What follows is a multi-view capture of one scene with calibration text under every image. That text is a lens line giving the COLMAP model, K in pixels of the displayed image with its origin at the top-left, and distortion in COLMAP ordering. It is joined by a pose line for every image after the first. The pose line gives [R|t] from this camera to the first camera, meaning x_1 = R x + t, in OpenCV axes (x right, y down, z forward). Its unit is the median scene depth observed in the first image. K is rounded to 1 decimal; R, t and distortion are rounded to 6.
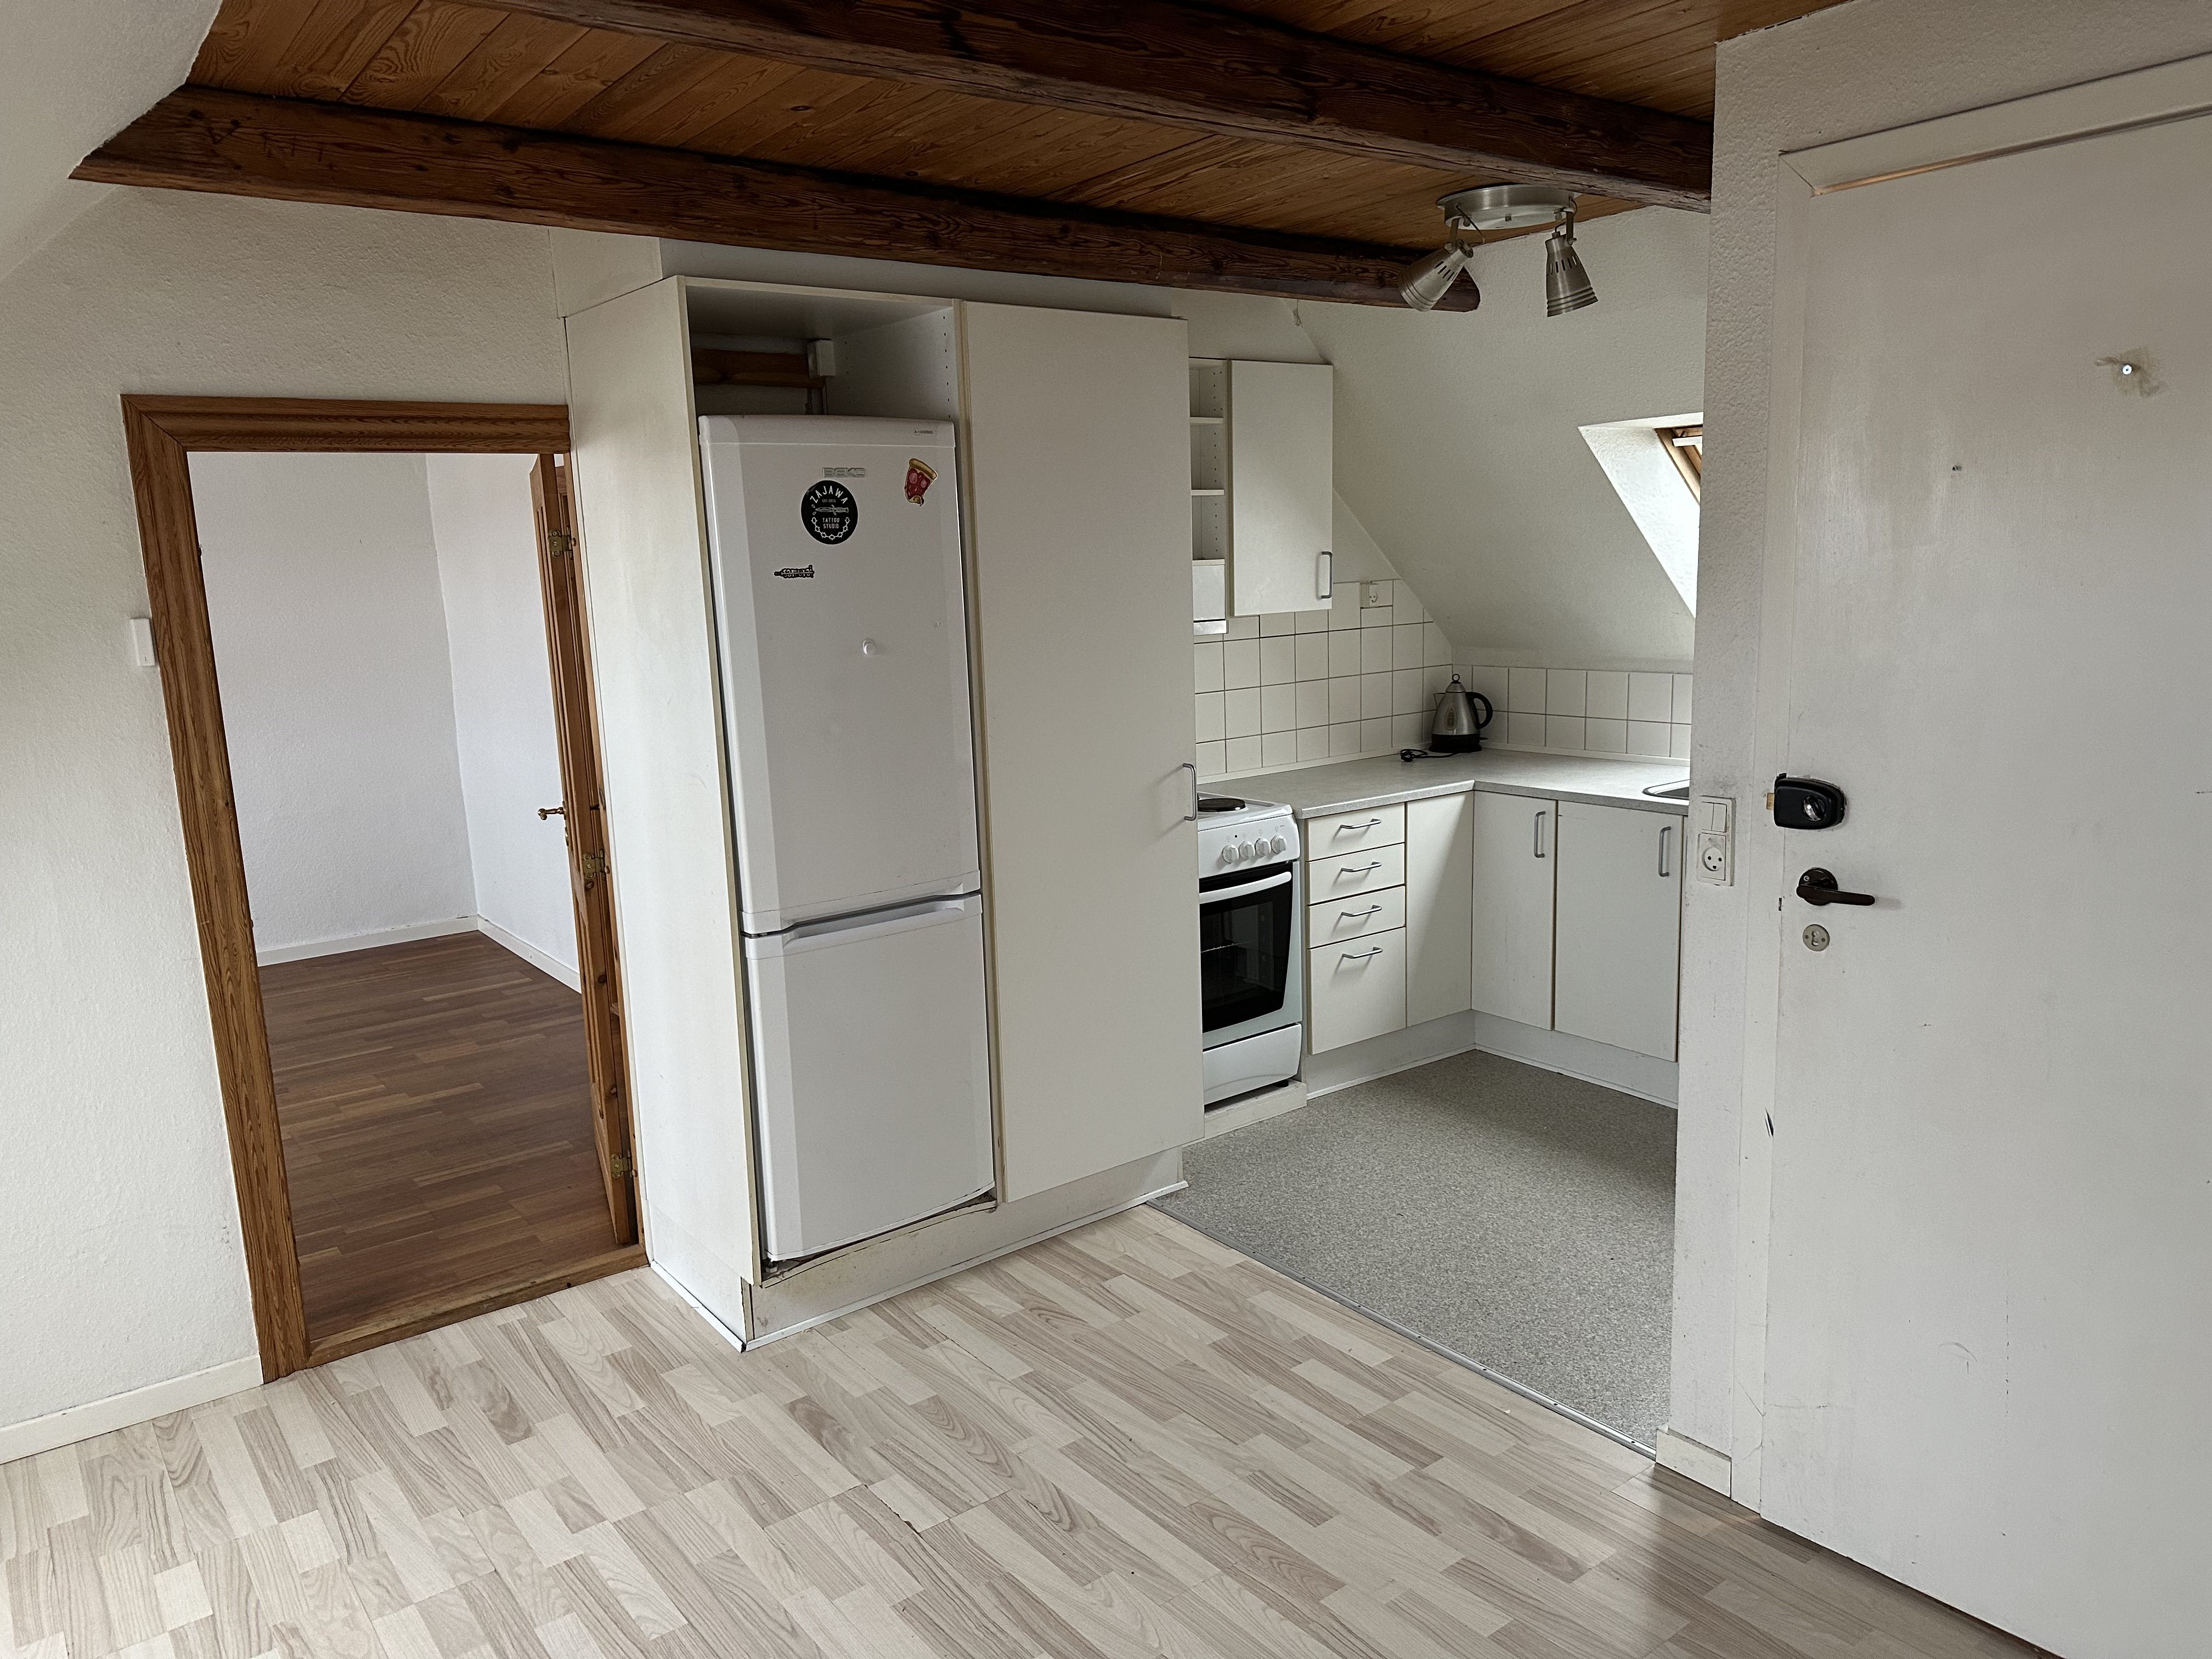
lens RADIAL K [[1533.9, 0, 1106.0], [0, 1533.9, 829.5], [0, 0, 1]] dist [0.188335, -0.417951]
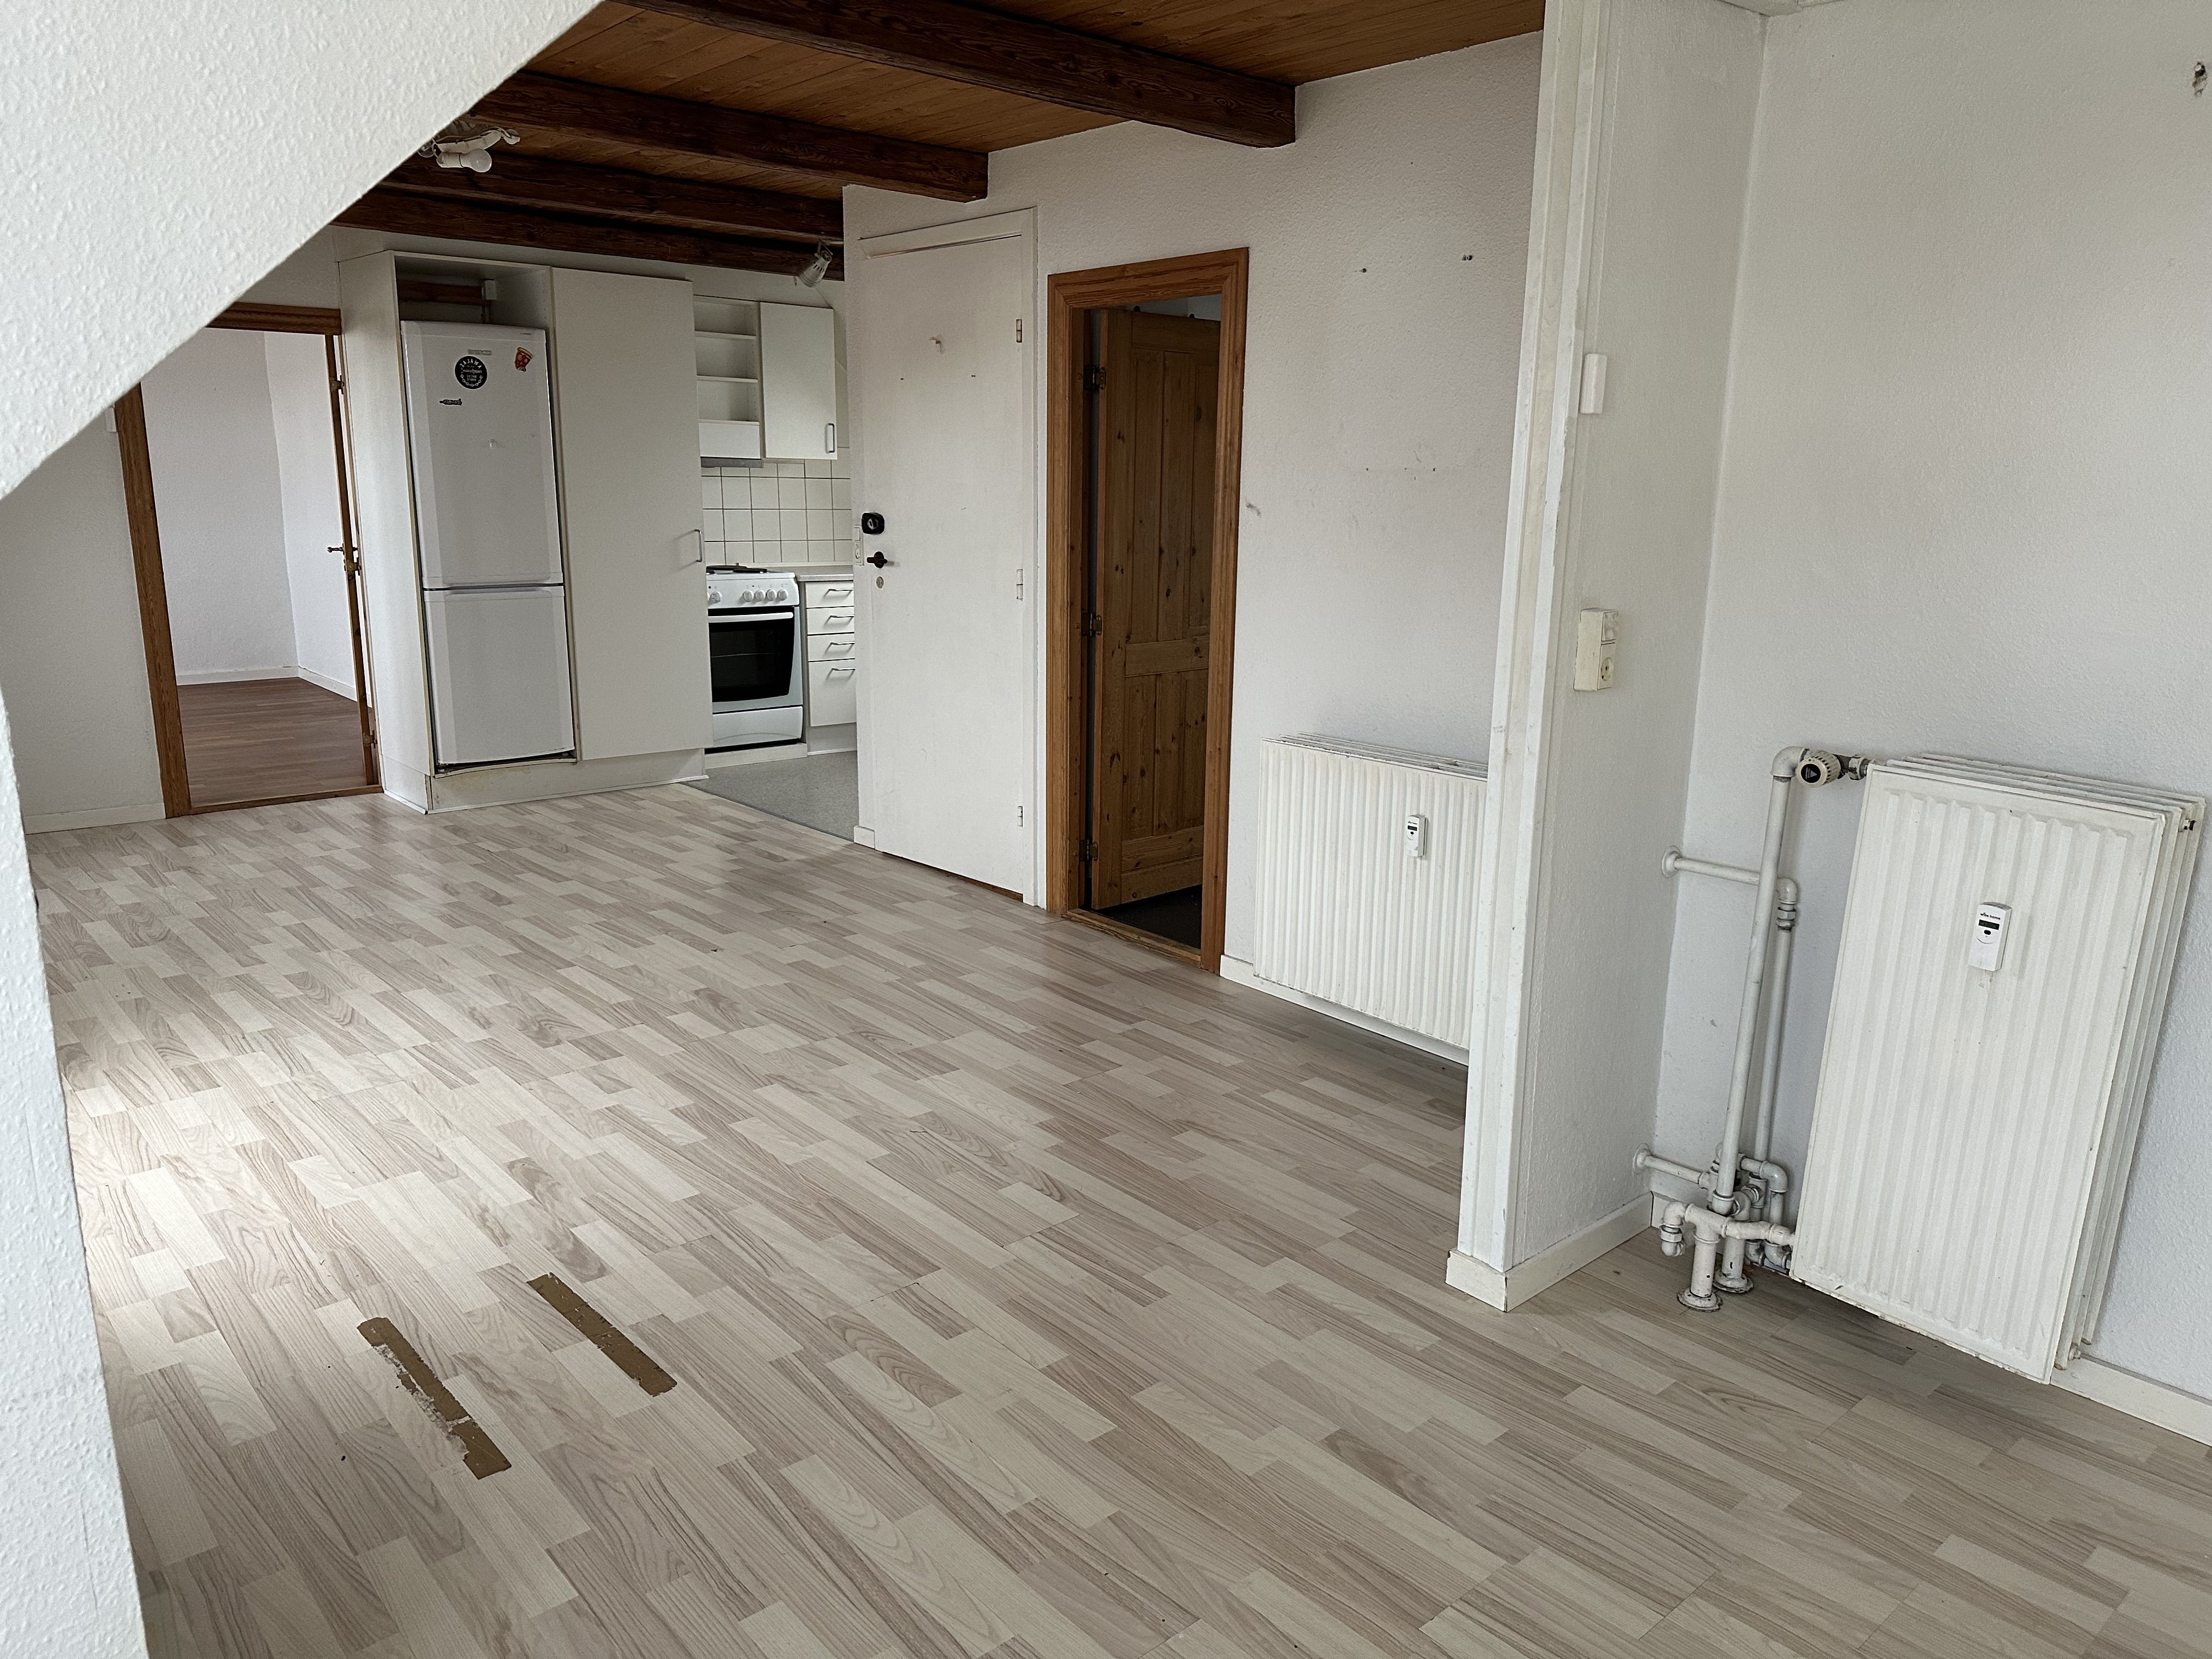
lens RADIAL K [[1530.9, 0, 1106.0], [0, 1530.9, 829.5], [0, 0, 1]] dist [0.092486, -0.145333]
pose [[0.995650, 0.035175, 0.086278, 0.403260], [-0.039635, 0.997936, 0.050535, 0.206135], [-0.084322, -0.053735, 0.994989, -0.898867]]
